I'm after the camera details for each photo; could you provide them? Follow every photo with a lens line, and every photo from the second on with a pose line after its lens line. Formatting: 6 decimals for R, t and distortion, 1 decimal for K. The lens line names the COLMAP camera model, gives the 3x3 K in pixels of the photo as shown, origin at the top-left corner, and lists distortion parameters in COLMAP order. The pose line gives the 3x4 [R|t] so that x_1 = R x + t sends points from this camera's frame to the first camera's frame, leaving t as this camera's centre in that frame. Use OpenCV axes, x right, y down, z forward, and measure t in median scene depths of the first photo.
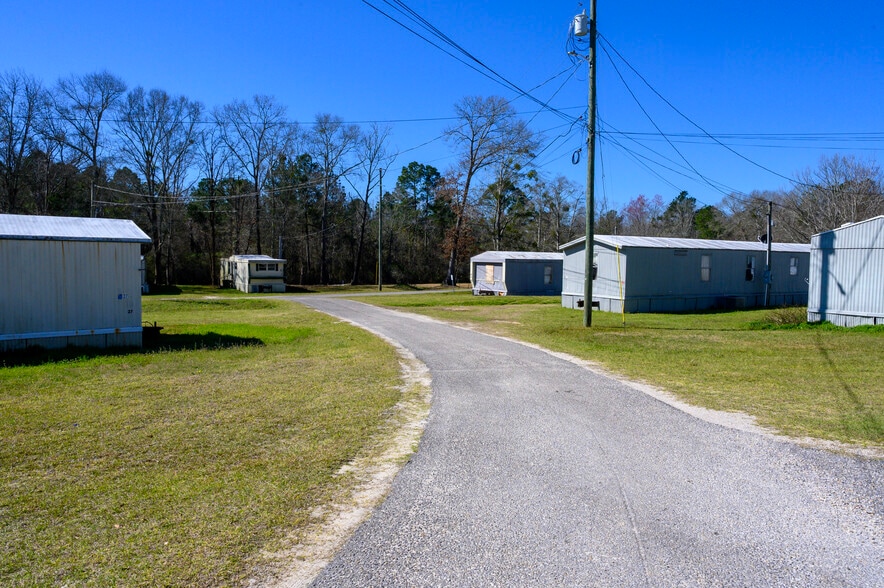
lens RADIAL K [[593.8, 0, 451.2], [0, 593.8, 301.6], [0, 0, 1]] dist [0.000077, -0.008442]
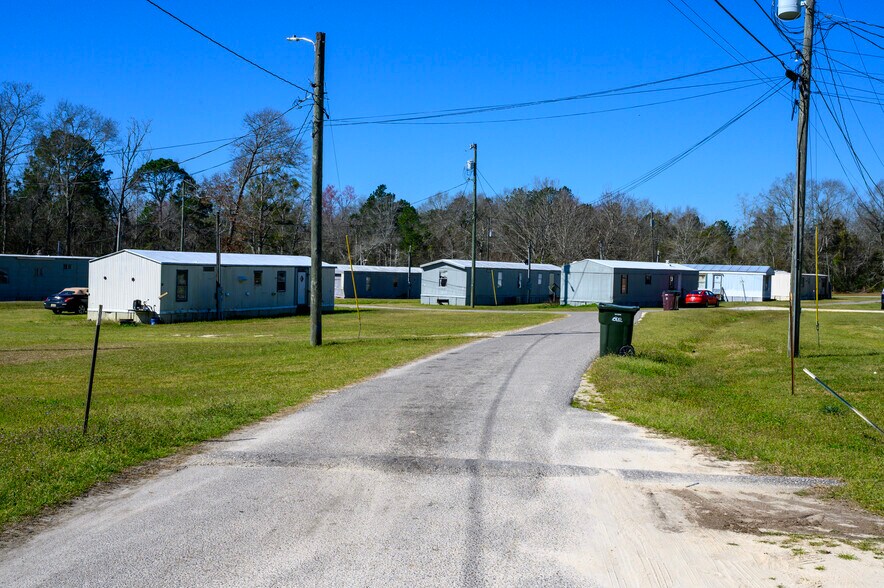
lens RADIAL K [[1050.5, 0, 443.8], [0, 1050.5, 289.6], [0, 0, 1]] dist [-0.005977, 0.000000]
pose [[0.875185, 0.004647, 0.483766, -1.141392], [0.015508, 0.999170, -0.037654, 0.080482], [-0.483539, 0.040457, 0.874387, -1.510992]]
